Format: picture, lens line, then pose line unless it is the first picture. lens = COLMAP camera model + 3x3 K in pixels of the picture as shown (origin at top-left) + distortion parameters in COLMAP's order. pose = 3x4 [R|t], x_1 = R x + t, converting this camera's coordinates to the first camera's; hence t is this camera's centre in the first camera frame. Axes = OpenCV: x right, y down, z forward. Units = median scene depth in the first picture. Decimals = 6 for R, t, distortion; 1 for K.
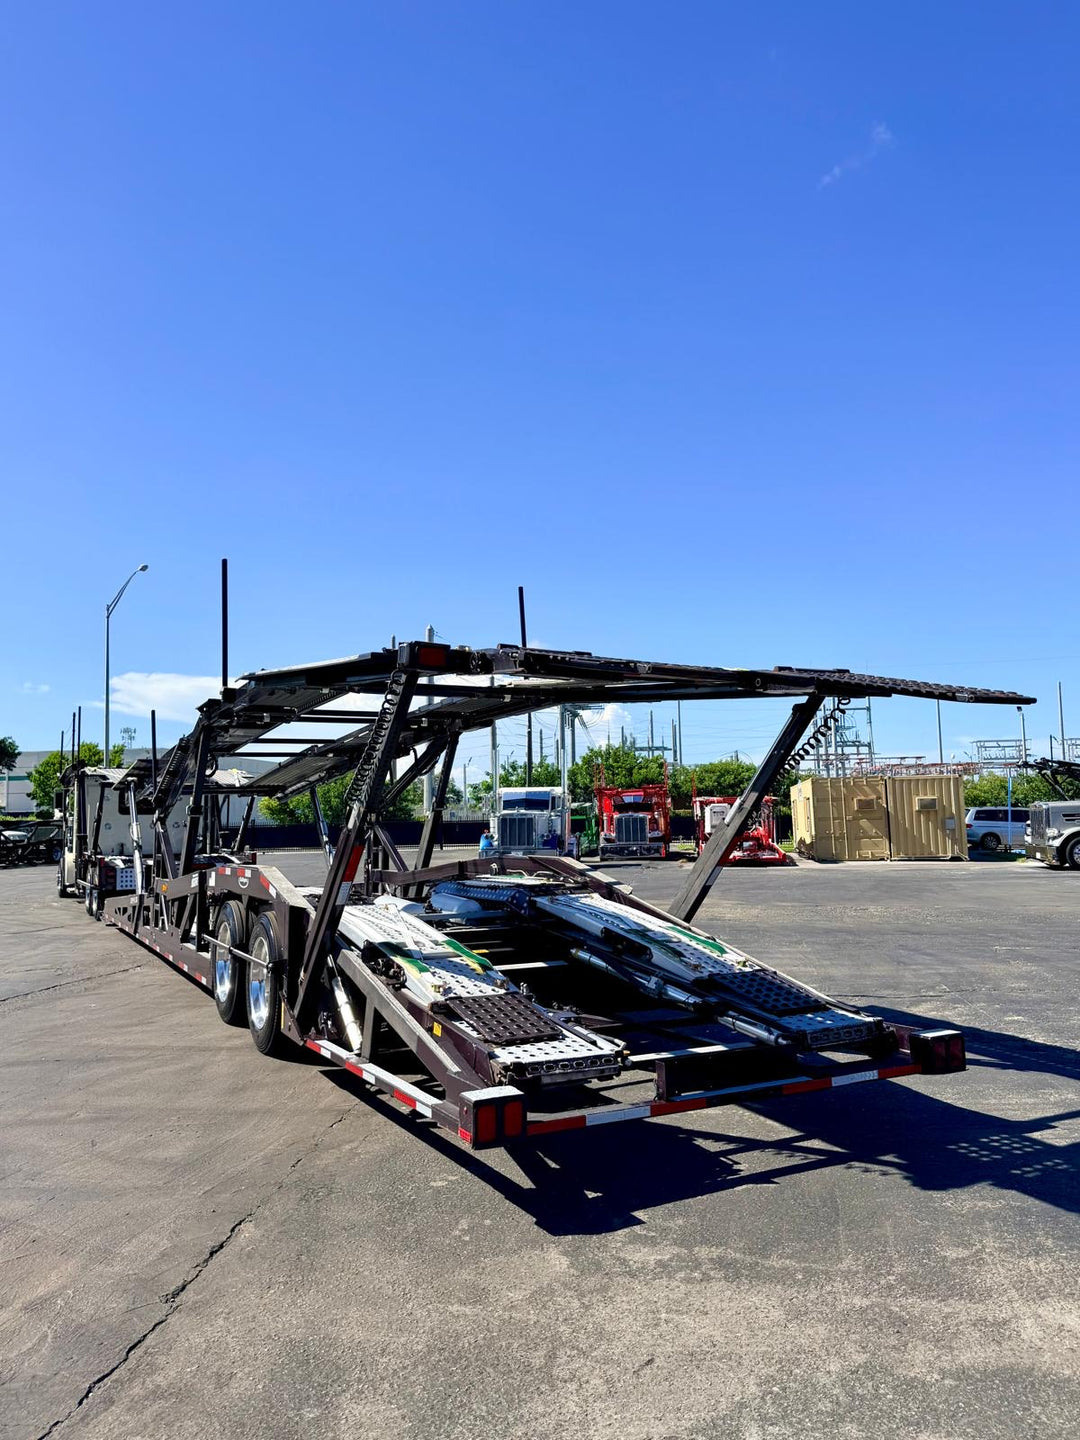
lens RADIAL K [[1168.0, 0, 573.3], [0, 1168.0, 715.7], [0, 0, 1]] dist [0.000522, -0.001126]
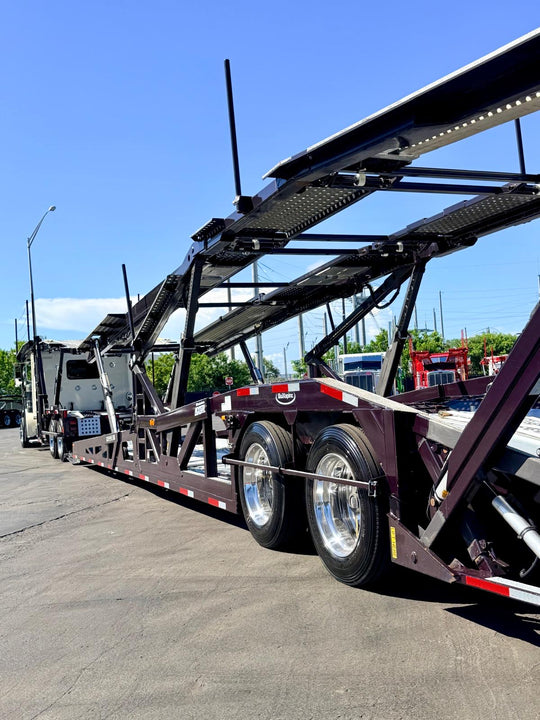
lens RADIAL K [[821.8, 0, 255.3], [0, 821.8, 369.3], [0, 0, 1]] dist [0.239461, -0.601932]
pose [[0.992822, -0.045009, -0.110805, -0.117680], [0.051849, 0.996872, 0.059644, 0.040726], [0.107774, -0.064961, 0.992051, 0.178120]]
